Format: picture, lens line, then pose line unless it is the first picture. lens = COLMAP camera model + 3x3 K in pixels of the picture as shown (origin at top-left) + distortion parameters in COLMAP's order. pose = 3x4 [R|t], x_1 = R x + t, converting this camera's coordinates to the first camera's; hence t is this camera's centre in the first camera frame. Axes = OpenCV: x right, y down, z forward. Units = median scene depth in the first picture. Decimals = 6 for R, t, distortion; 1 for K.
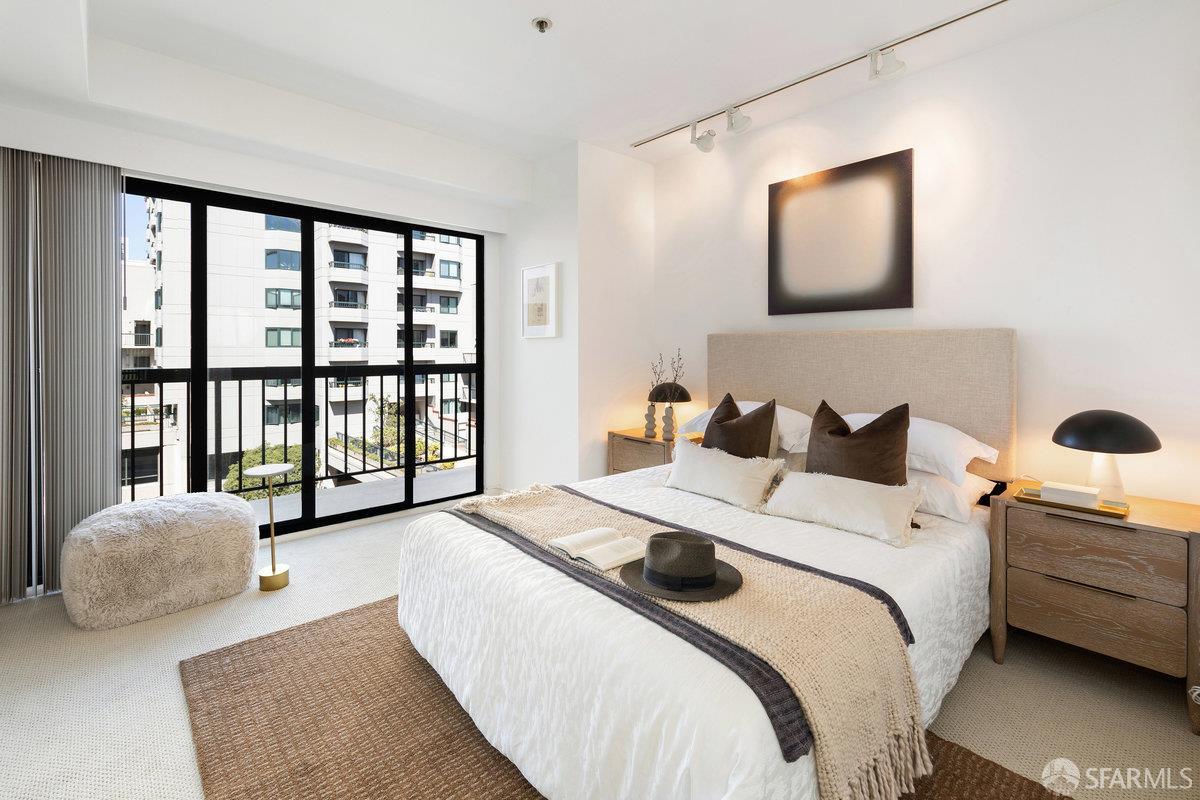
lens RADIAL K [[533.1, 0, 604.5], [0, 533.1, 354.1], [0, 0, 1]] dist [0.002448, -0.000035]
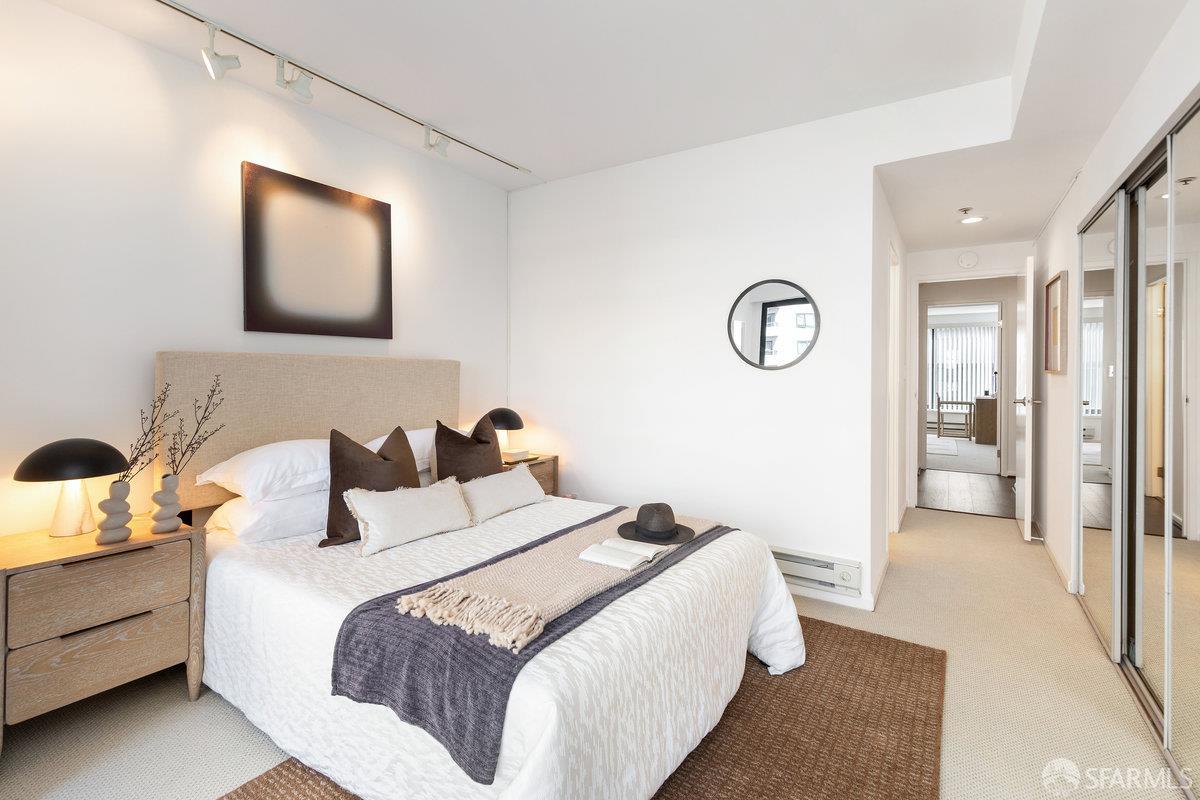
lens RADIAL K [[555.3, 0, 602.1], [0, 555.3, 362.1], [0, 0, 1]] dist [0.008798, -0.000290]
pose [[-0.255832, 0.017979, 0.966554, -0.692491], [0.004006, 0.999838, -0.017538, -0.011959], [-0.966713, -0.000614, -0.255863, 0.823101]]
